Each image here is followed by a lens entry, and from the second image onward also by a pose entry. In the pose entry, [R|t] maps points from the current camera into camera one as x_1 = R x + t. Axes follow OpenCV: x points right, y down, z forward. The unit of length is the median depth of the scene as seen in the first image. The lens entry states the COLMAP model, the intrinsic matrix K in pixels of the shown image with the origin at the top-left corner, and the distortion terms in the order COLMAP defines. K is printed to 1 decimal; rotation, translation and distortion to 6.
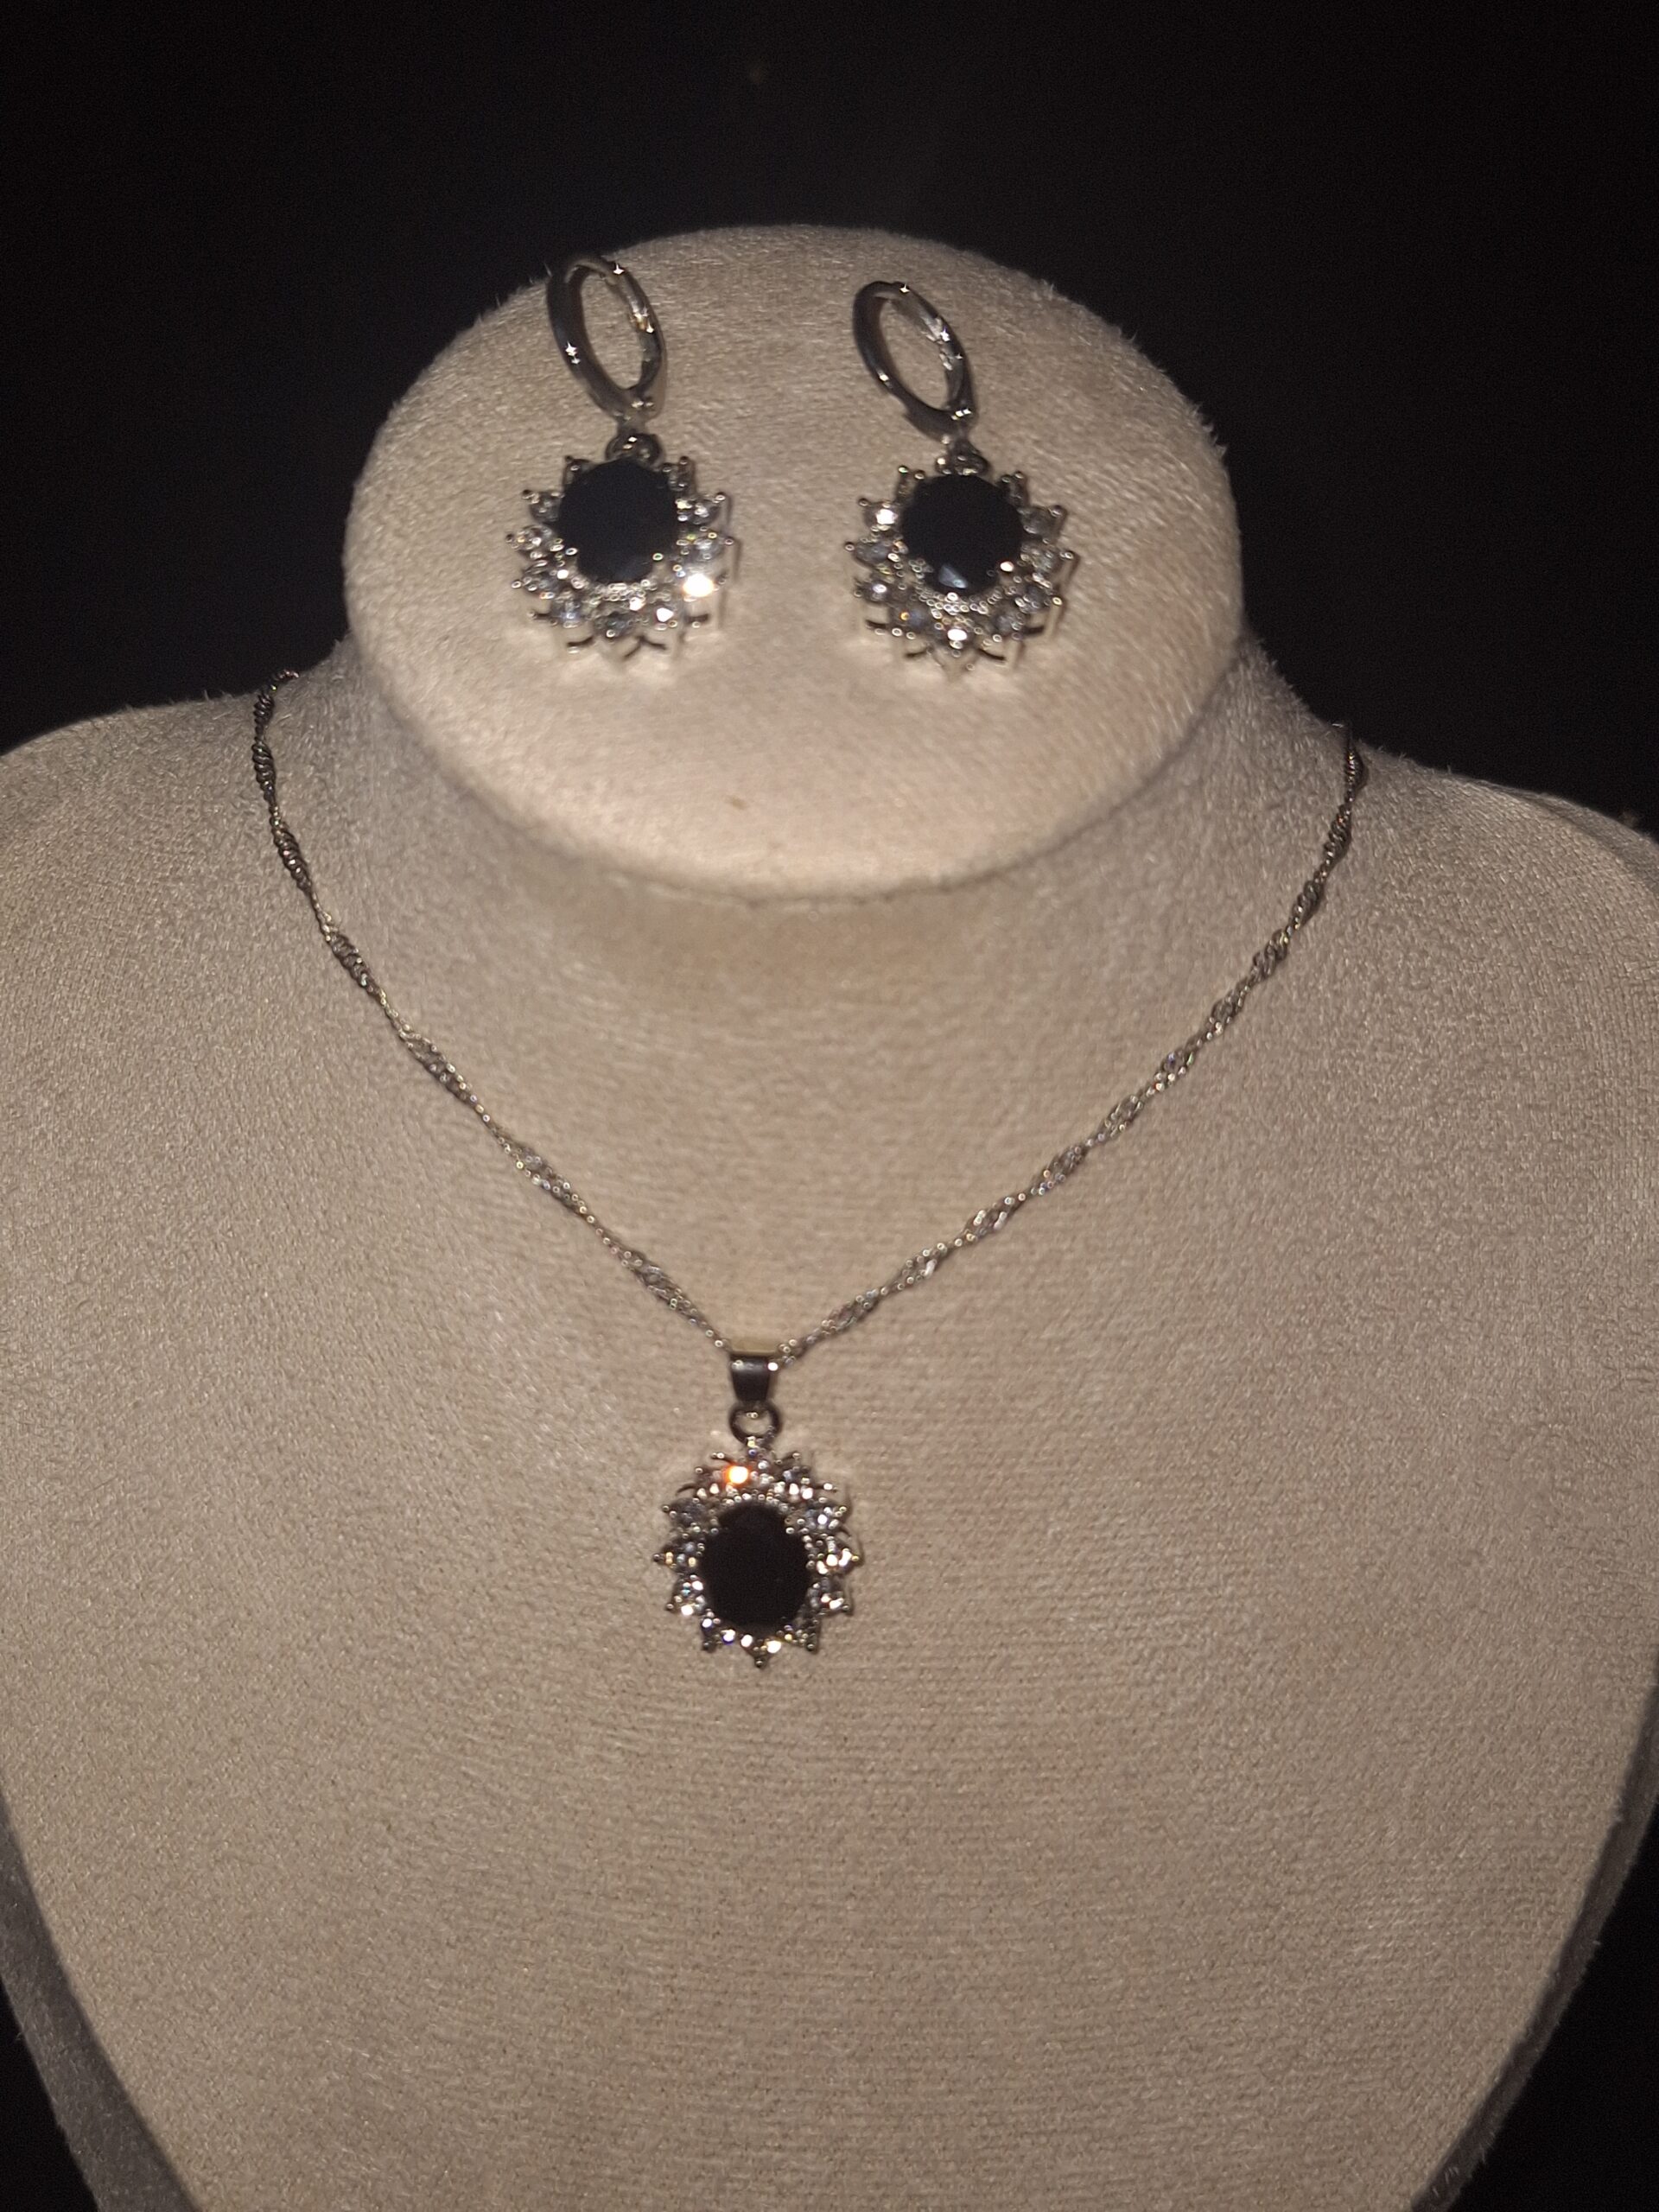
lens RADIAL K [[1477.3, 0, 839.4], [0, 1477.3, 1109.4], [0, 0, 1]] dist [0.005041, -0.046565]
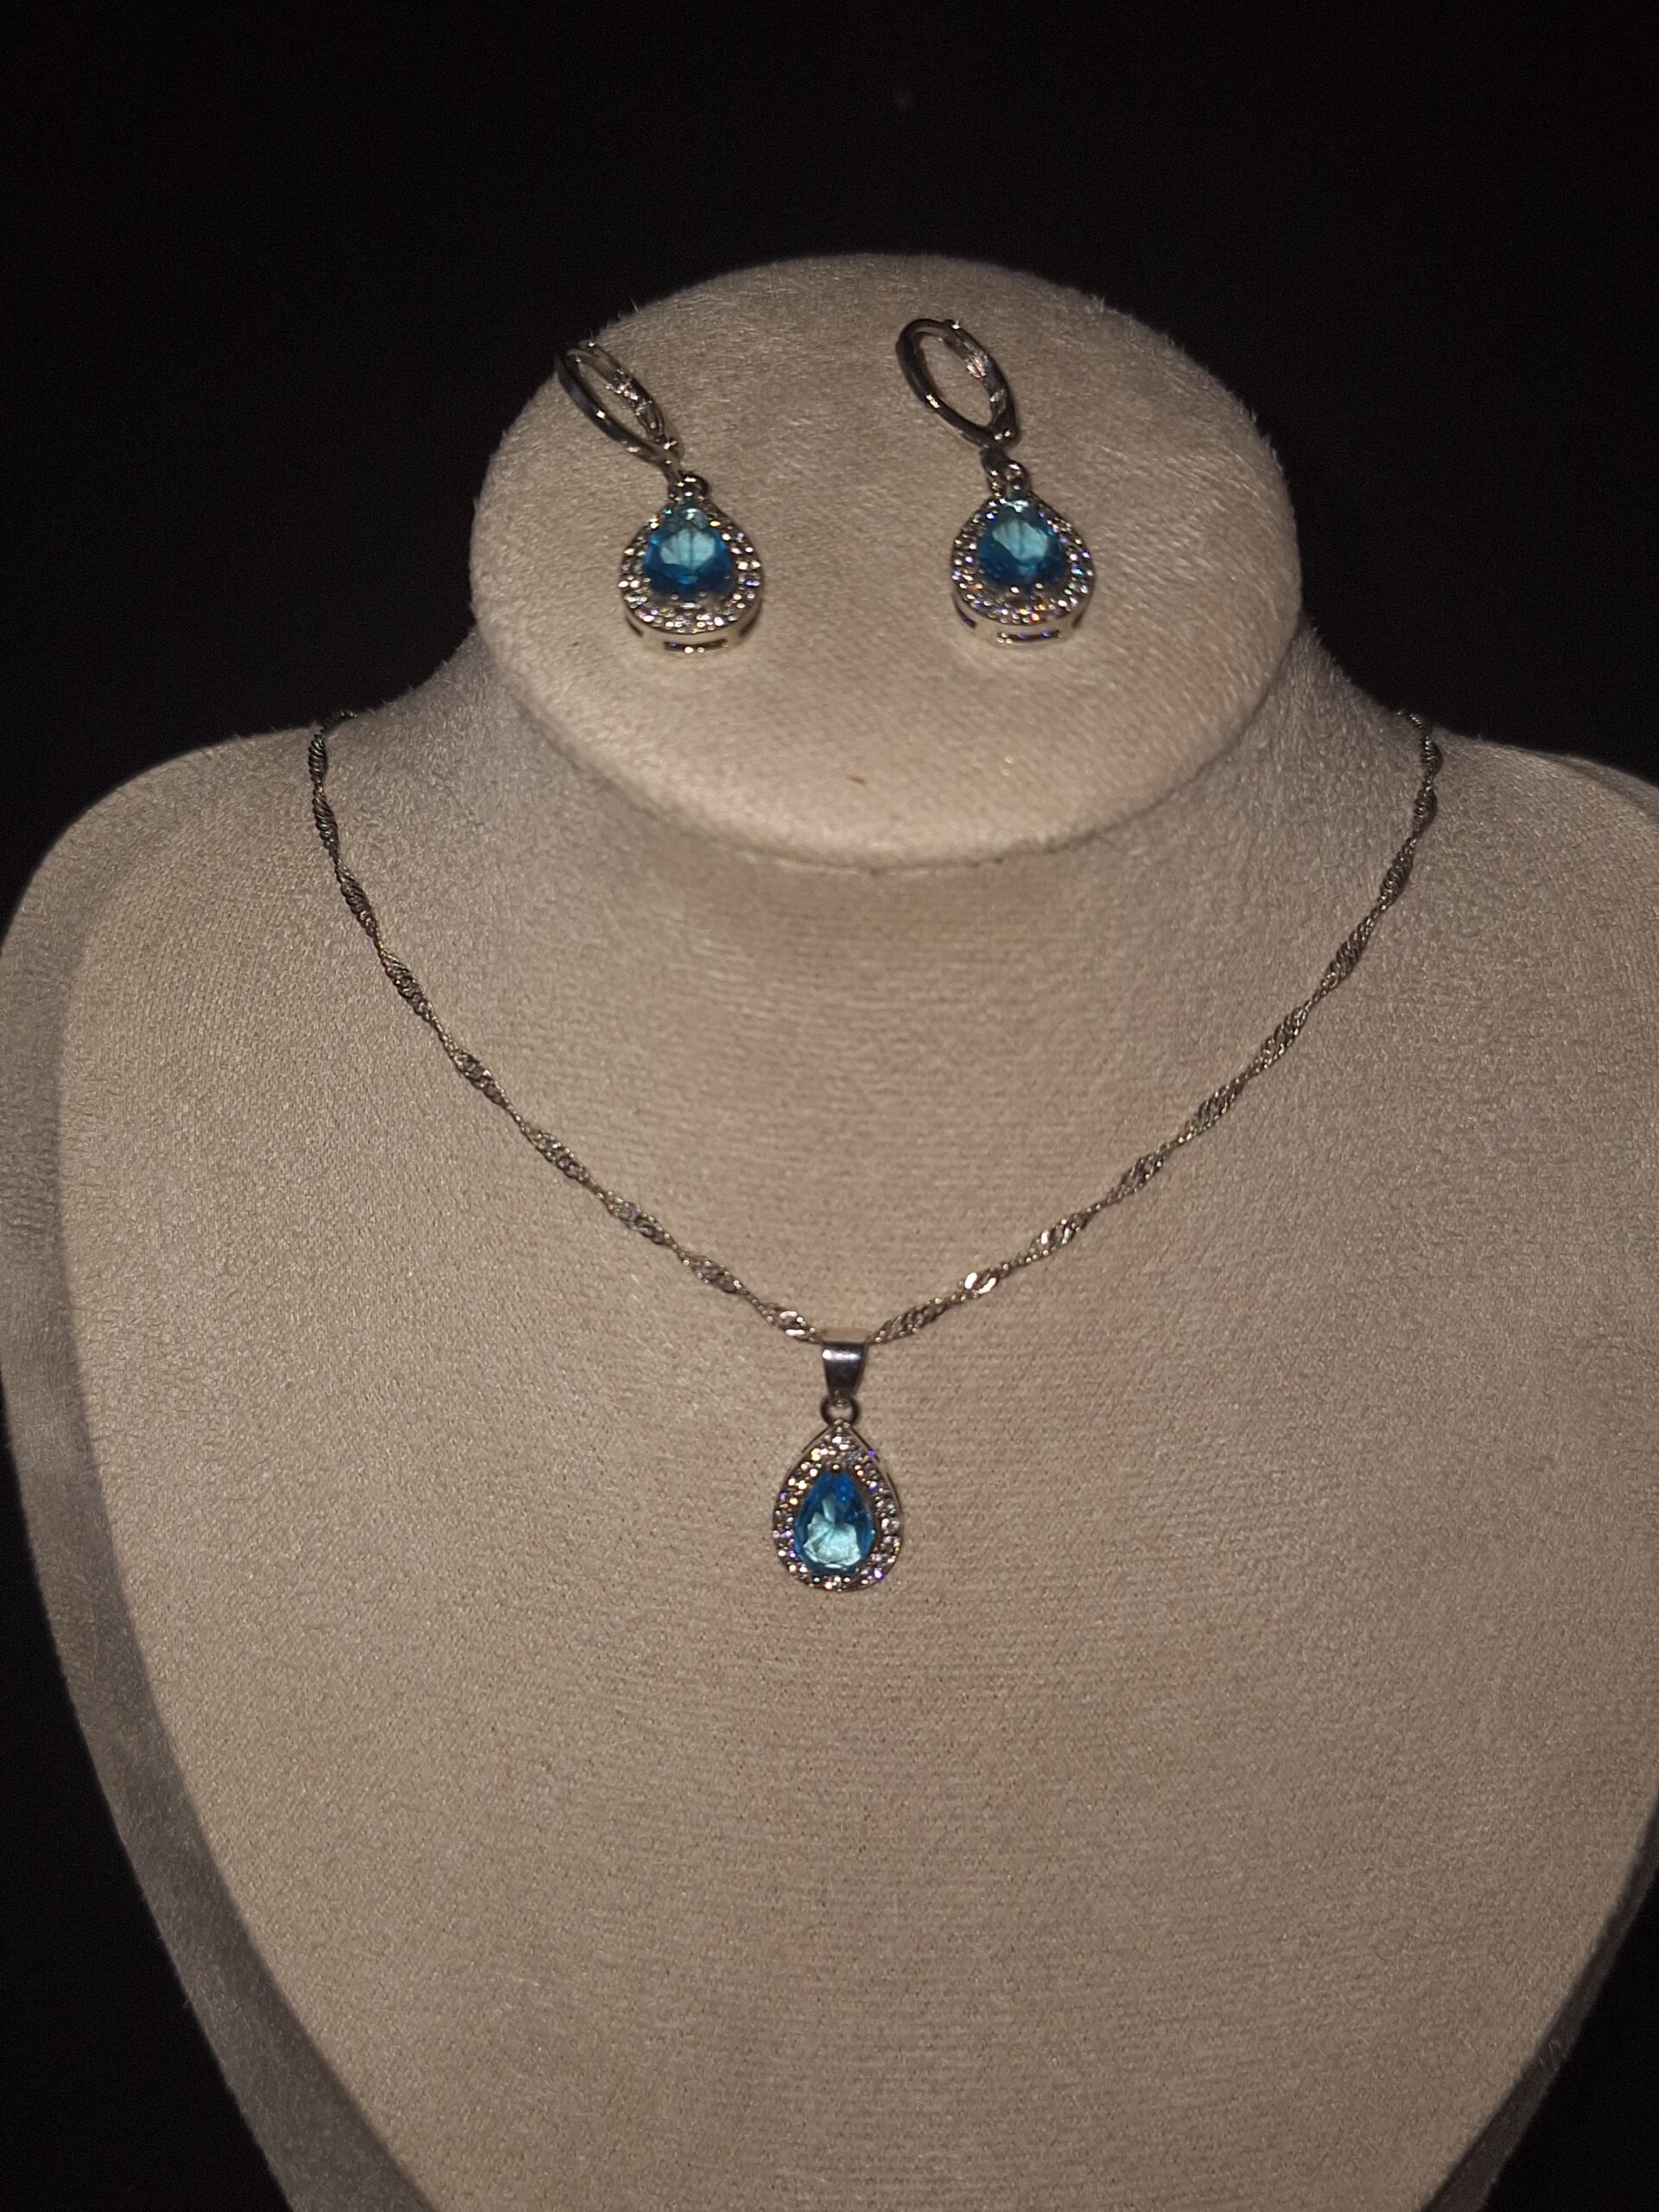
lens RADIAL K [[1470.2, 0, 831.9], [0, 1470.2, 1143.1], [0, 0, 1]] dist [0.002580, -0.047184]
pose [[0.998771, -0.049162, 0.006353, -0.087385], [0.049180, 0.998786, -0.002771, 0.050036], [-0.006209, 0.003080, 0.999976, -0.067089]]
